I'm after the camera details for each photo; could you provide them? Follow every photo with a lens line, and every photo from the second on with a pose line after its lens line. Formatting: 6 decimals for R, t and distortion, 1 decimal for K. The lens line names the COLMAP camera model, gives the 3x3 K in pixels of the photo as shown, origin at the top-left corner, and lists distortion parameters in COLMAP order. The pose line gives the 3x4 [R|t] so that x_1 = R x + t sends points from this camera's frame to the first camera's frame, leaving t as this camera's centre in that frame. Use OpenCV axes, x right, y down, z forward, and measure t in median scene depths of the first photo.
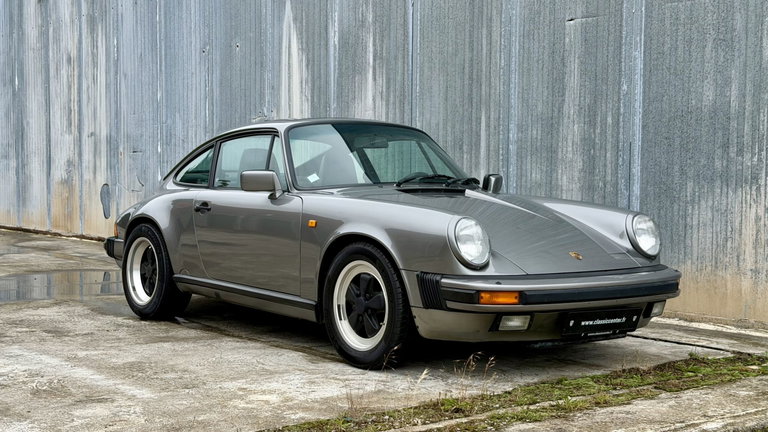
lens RADIAL K [[1087.1, 0, 383.3], [0, 1087.1, 216.4], [0, 0, 1]] dist [0.094332, 0.000000]
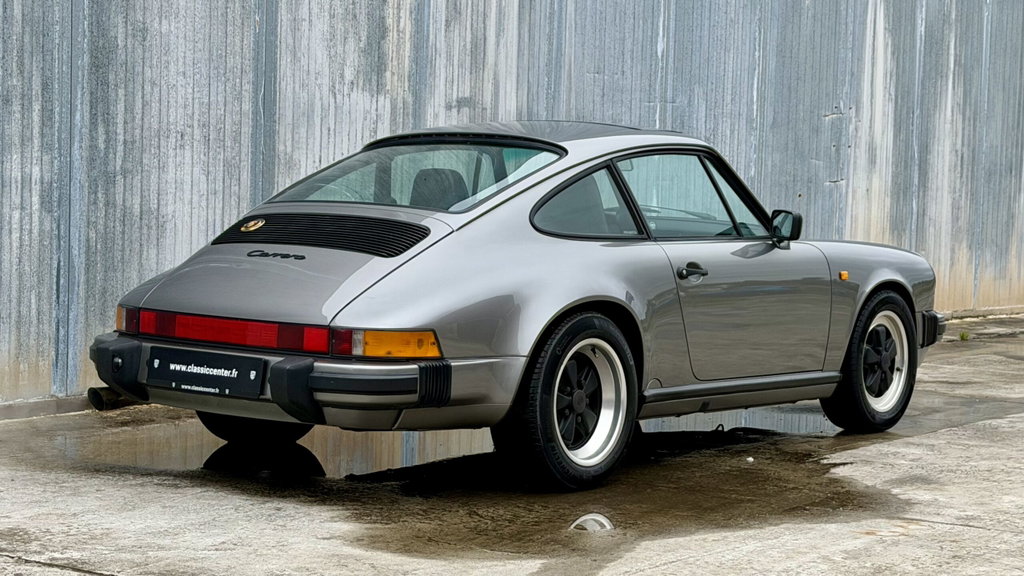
lens RADIAL K [[2086.3, 0, 508.8], [0, 2086.3, 282.8], [0, 0, 1]] dist [0.142404, 0.000000]
pose [[-0.277586, -0.075587, 0.957723, -1.341080], [0.003228, 0.996821, 0.079608, -0.093657], [-0.960695, 0.025190, -0.276460, 1.597009]]
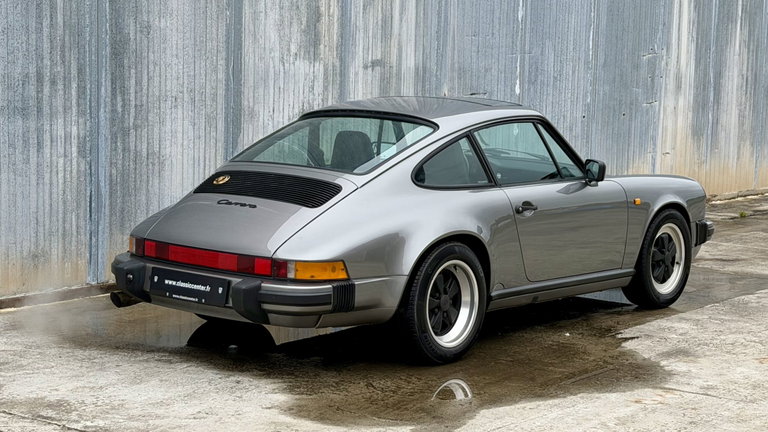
lens RADIAL K [[1564.7, 0, 388.2], [0, 1564.7, 218.4], [0, 0, 1]] dist [0.142404, 0.000000]
pose [[-0.249562, -0.132389, 0.959266, -1.400022], [0.006368, 0.990365, 0.138338, -0.143411], [-0.968338, 0.040632, -0.246314, 1.595607]]
